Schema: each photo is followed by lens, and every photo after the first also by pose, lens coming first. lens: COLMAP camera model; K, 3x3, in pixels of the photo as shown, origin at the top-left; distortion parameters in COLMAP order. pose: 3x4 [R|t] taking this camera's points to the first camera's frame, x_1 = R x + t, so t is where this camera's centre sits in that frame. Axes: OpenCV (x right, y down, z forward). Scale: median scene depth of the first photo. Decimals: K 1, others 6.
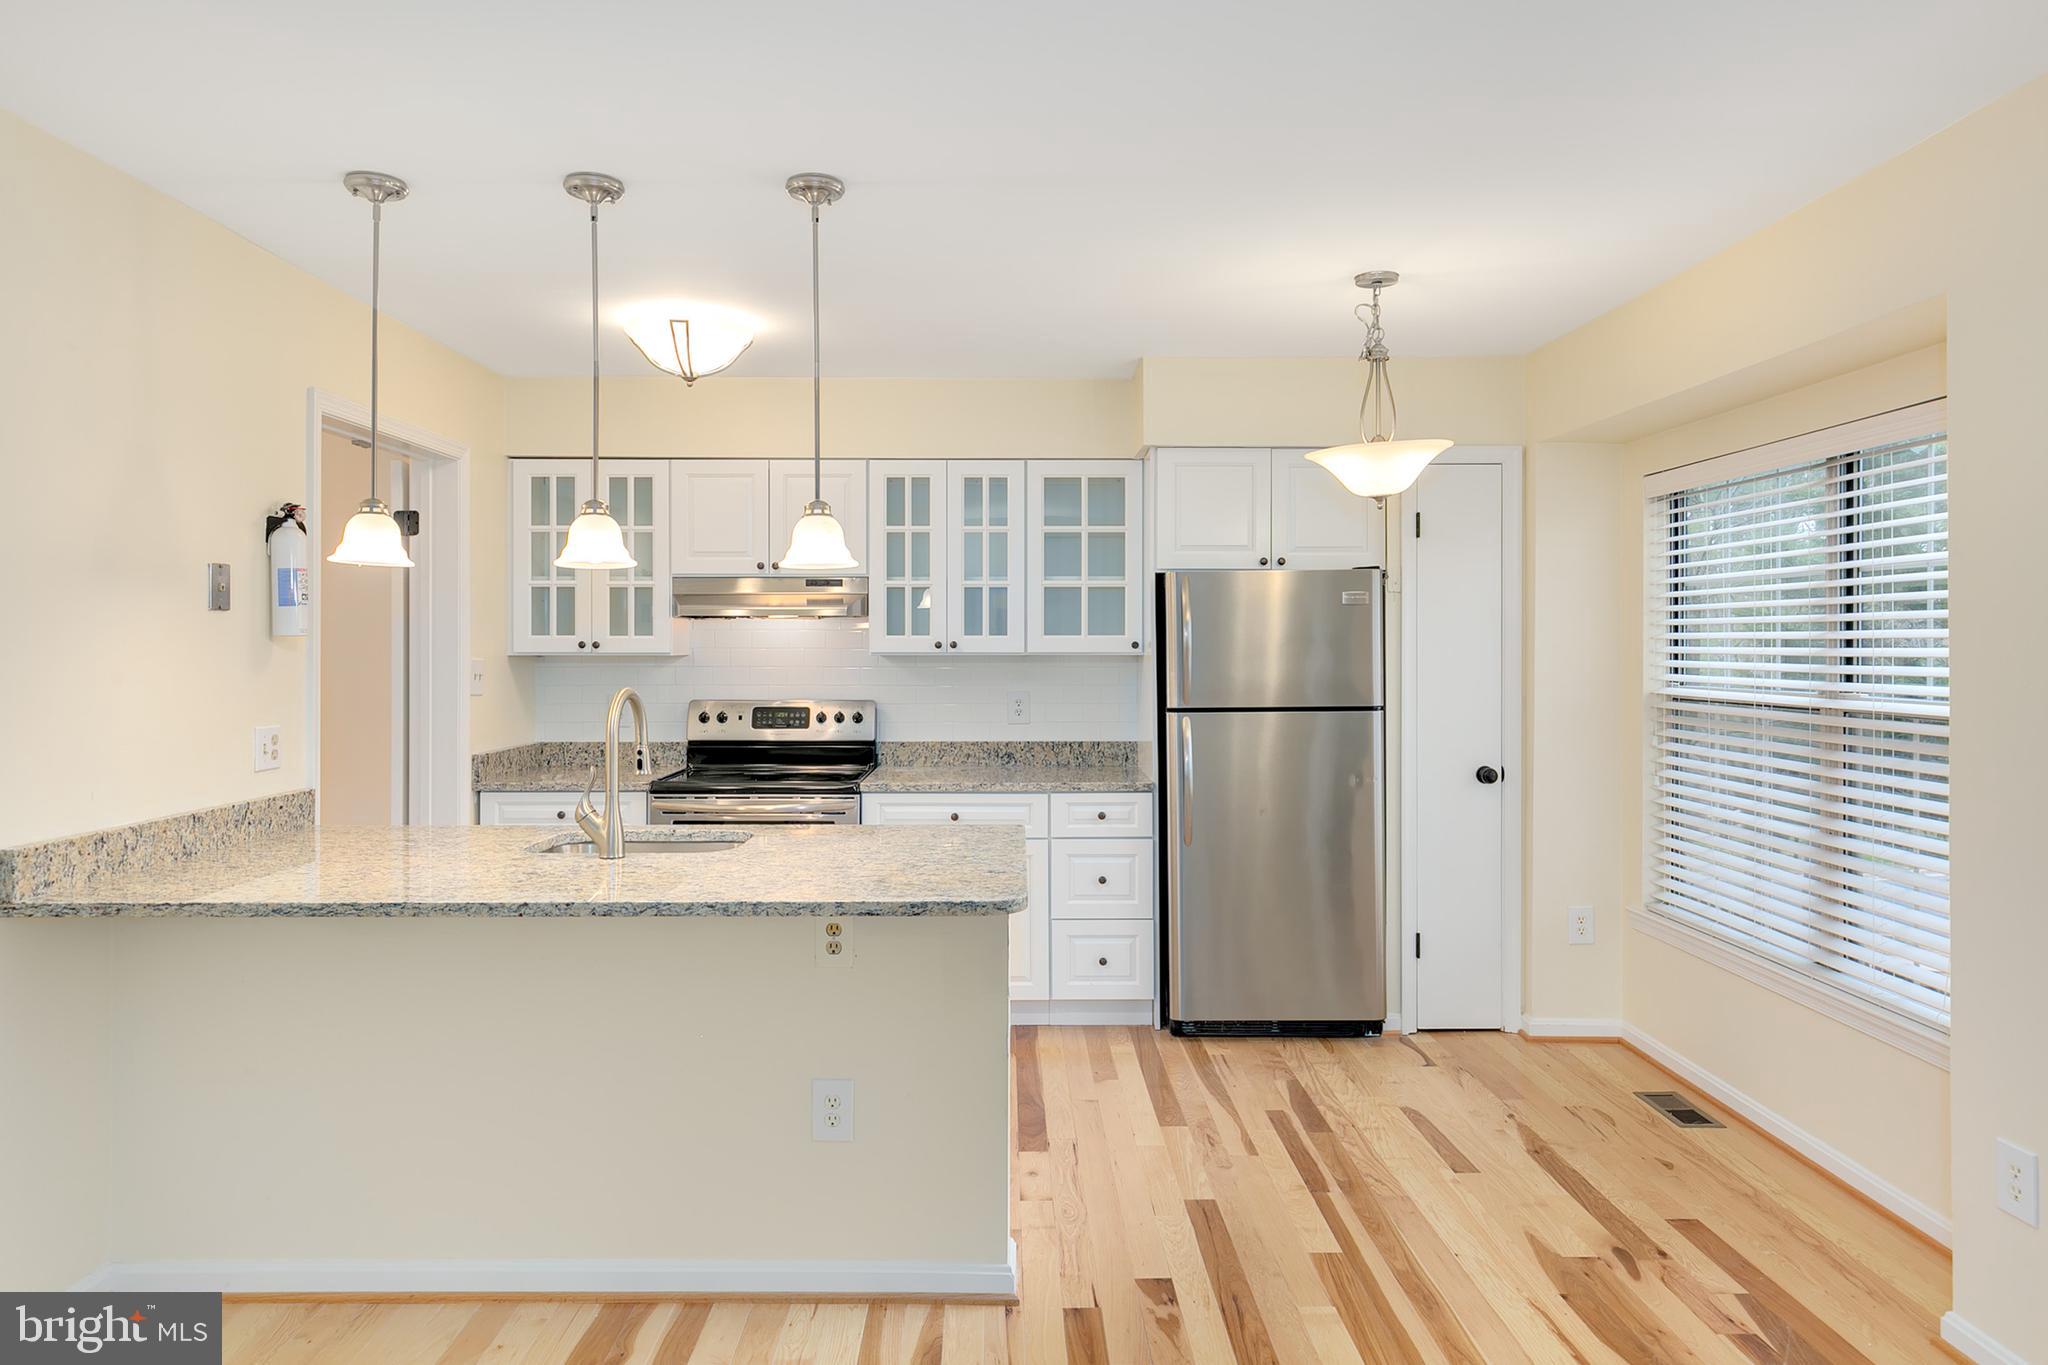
lens RADIAL K [[1302.5, 0, 1022.5], [0, 1302.5, 651.6], [0, 0, 1]] dist [0.005647, -0.005823]
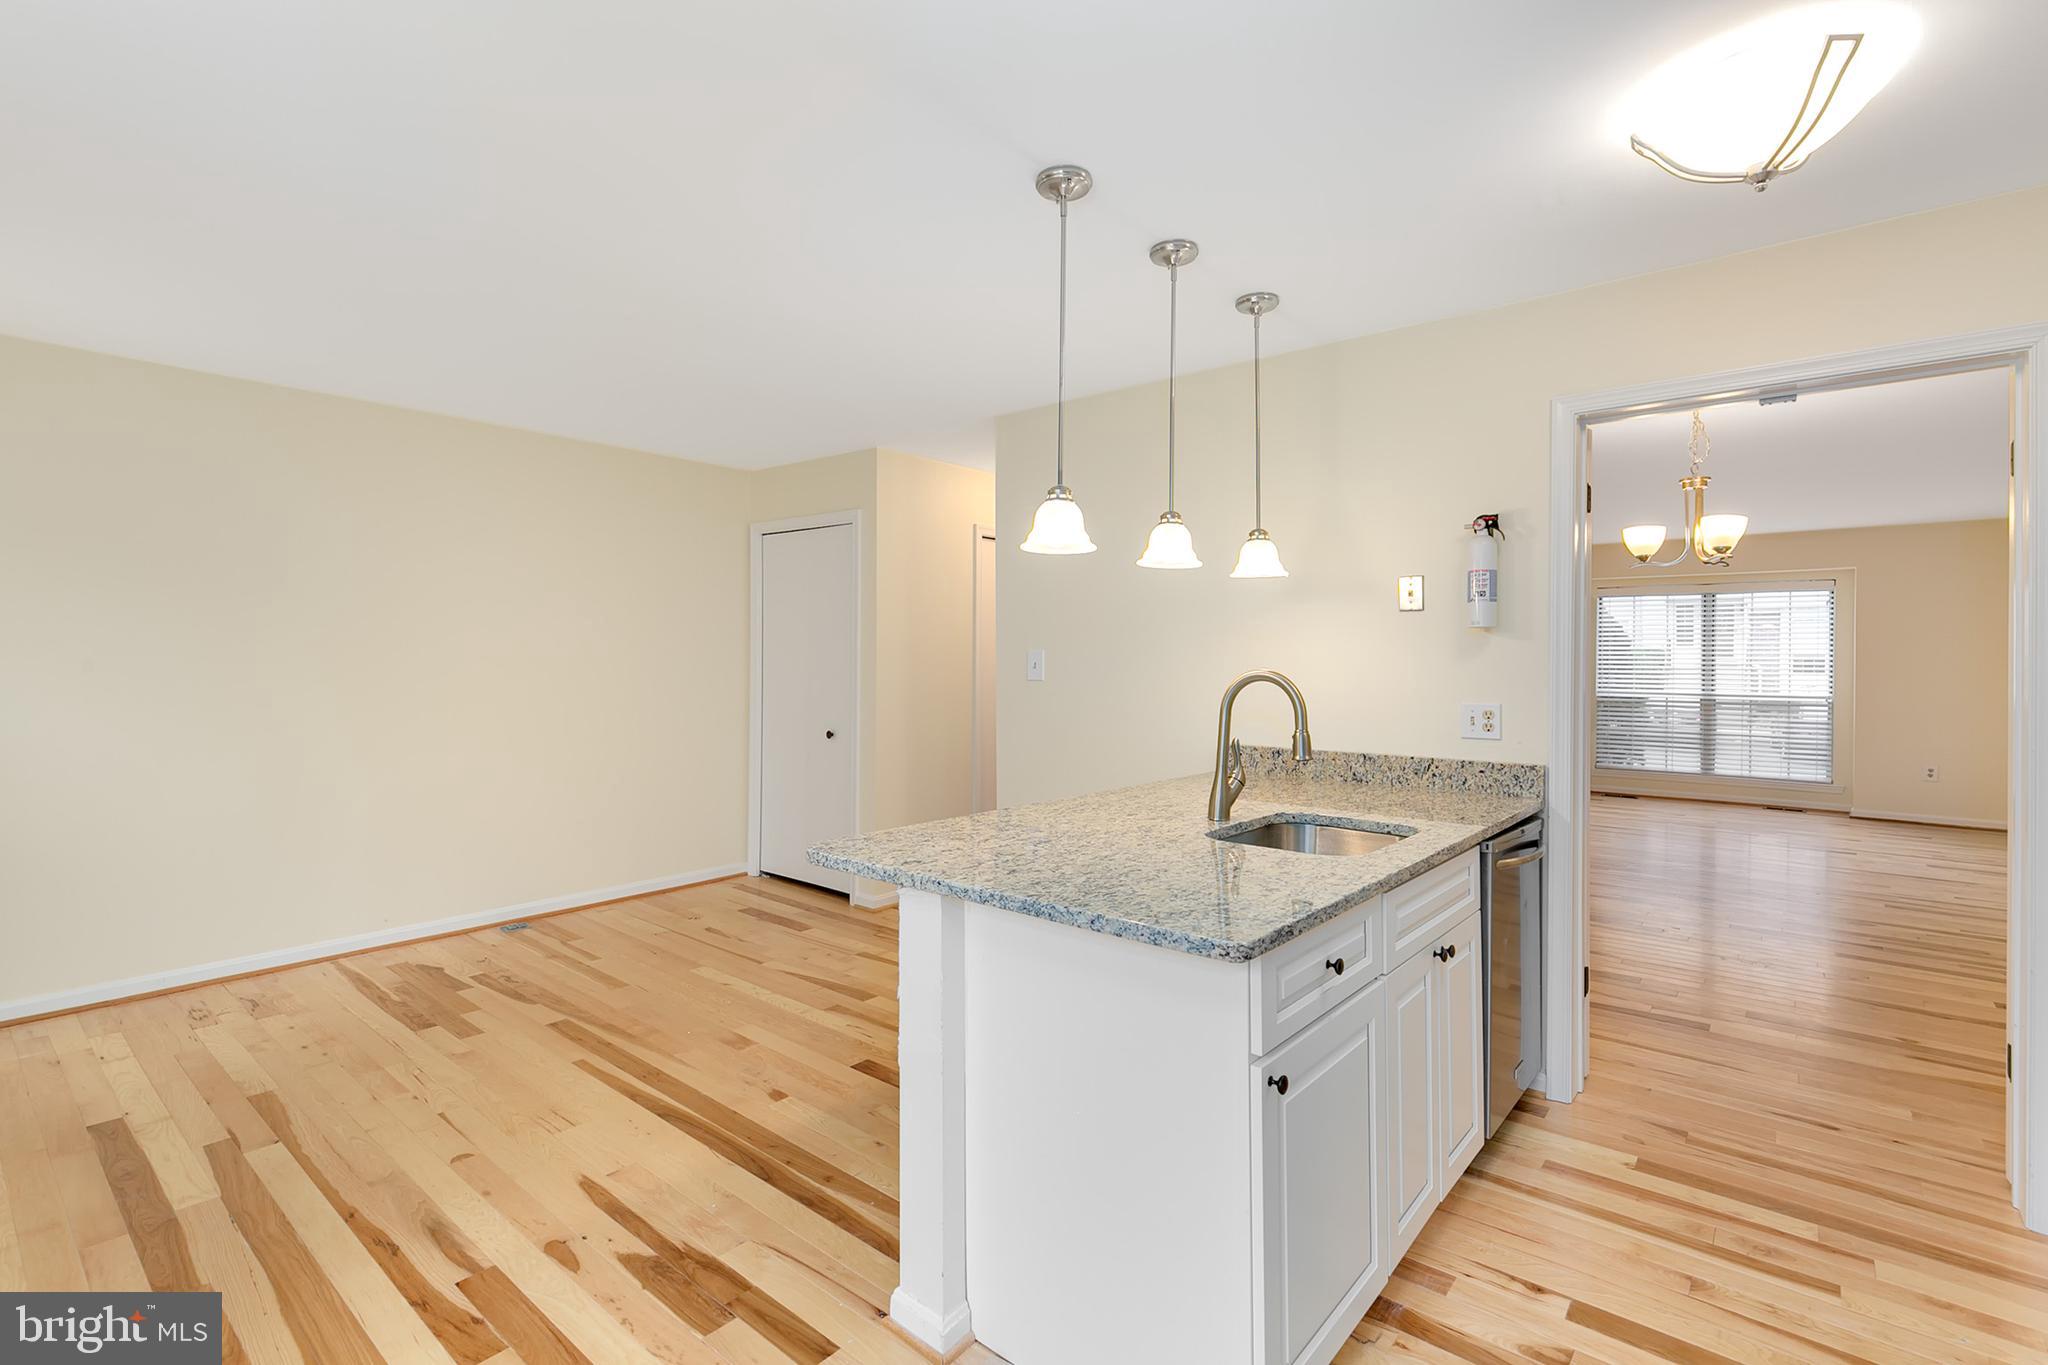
lens RADIAL K [[937.1, 0, 999.1], [0, 937.1, 659.0], [0, 0, 1]] dist [-0.001252, 0.000883]
pose [[-0.658921, -0.005879, -0.752189, 0.265583], [-0.010141, 0.999948, 0.001068, 0.014781], [0.752144, 0.008332, -0.658947, 0.898060]]
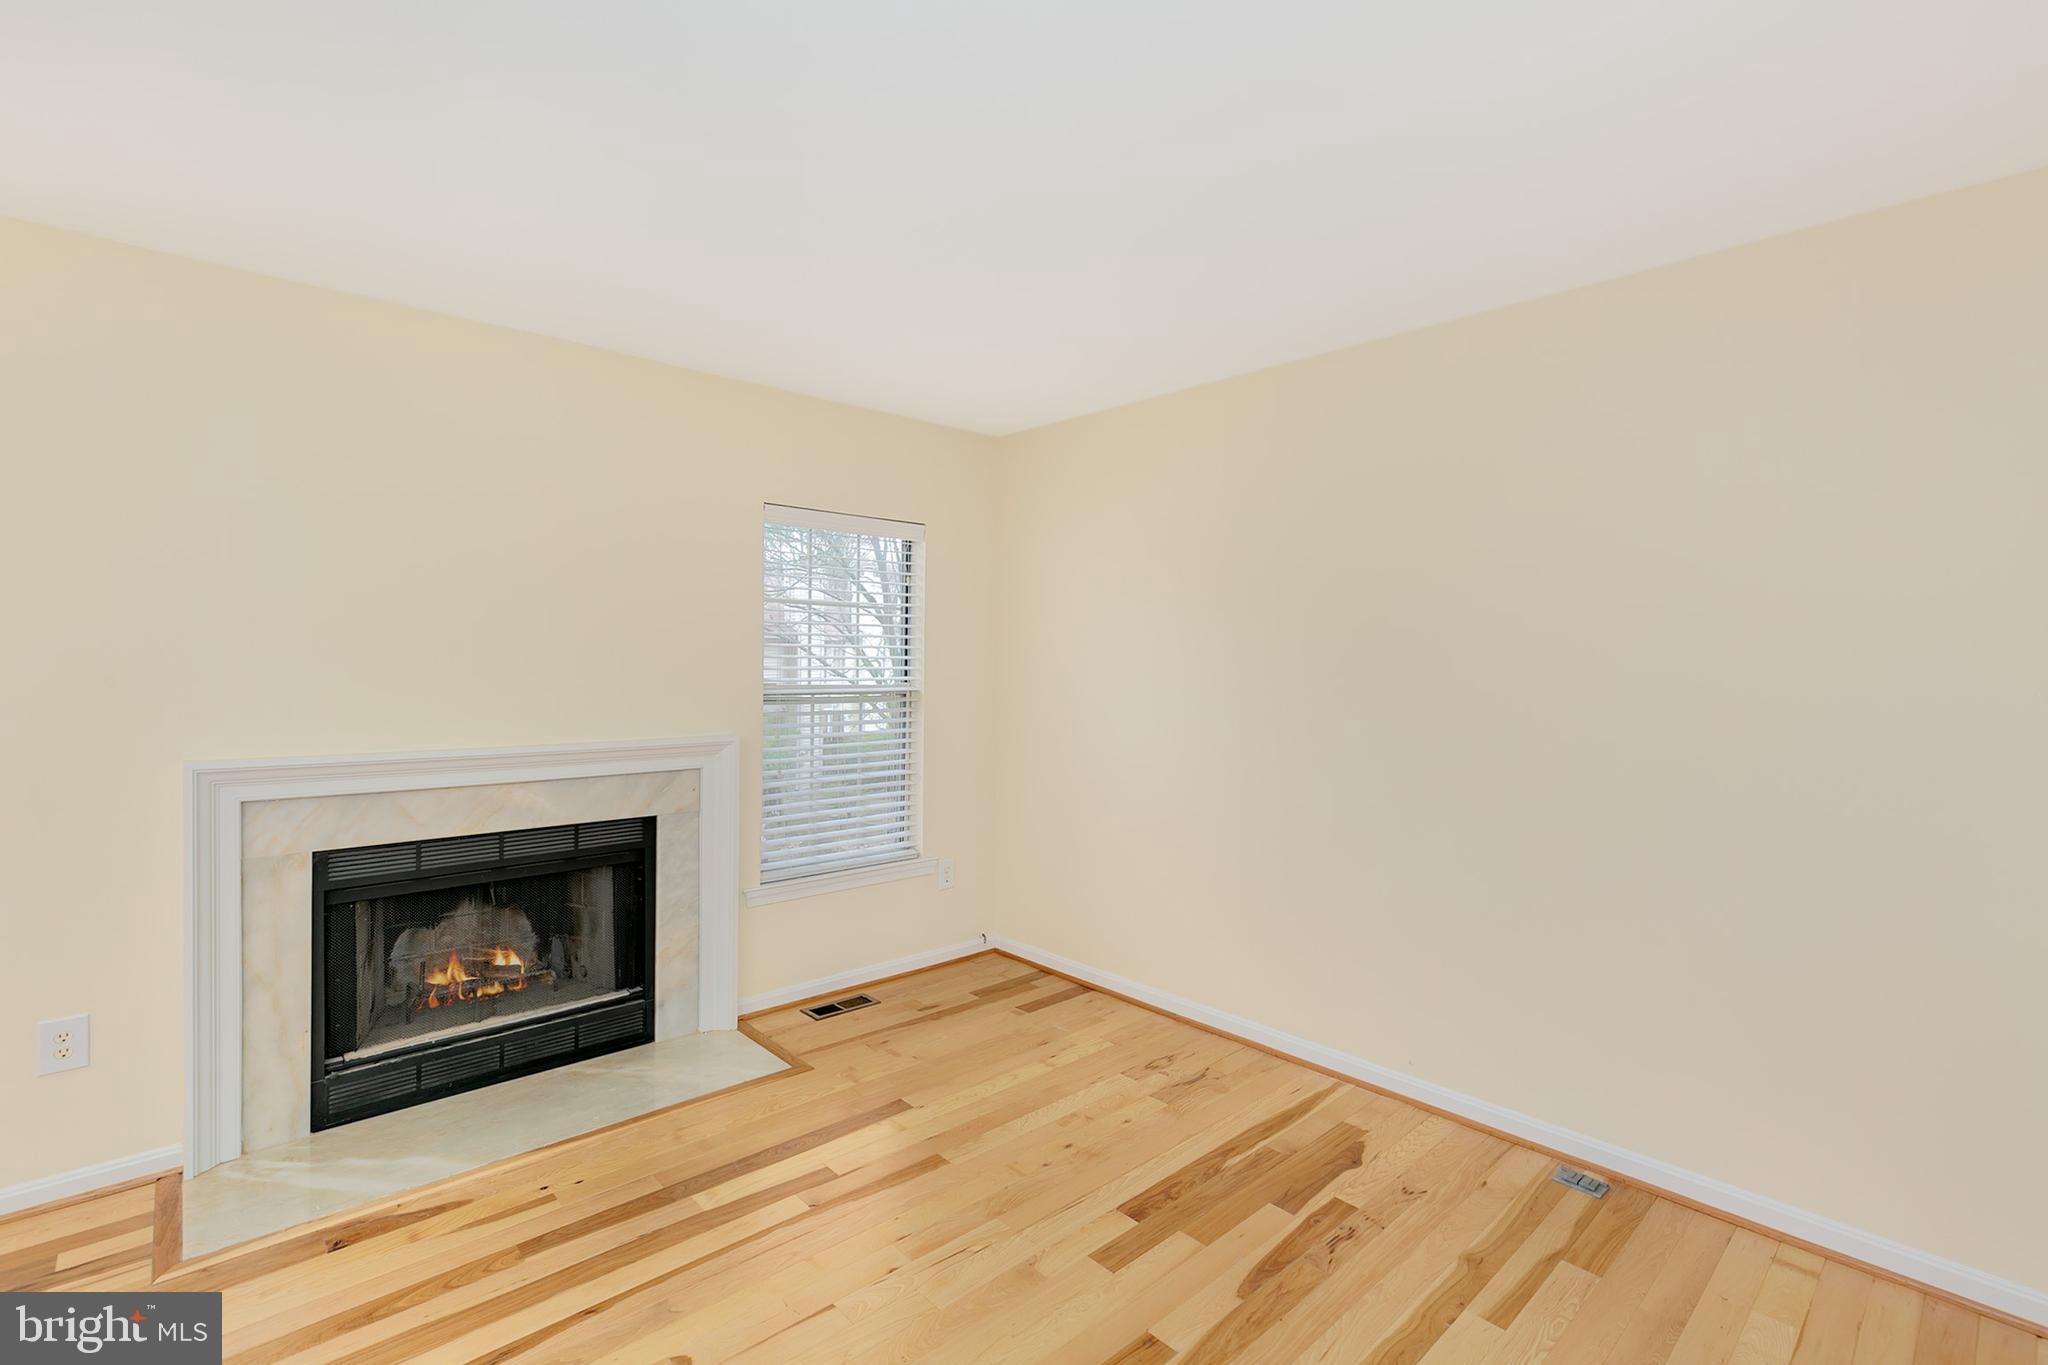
lens RADIAL K [[908.2, 0, 1008.9], [0, 908.2, 675.1], [0, 0, 1]] dist [0.000073, -0.000423]
pose [[-0.667466, -0.017354, 0.744438, -0.310775], [-0.008765, 0.999842, 0.015450, 0.000679], [-0.744589, 0.003787, -0.667513, 0.473538]]
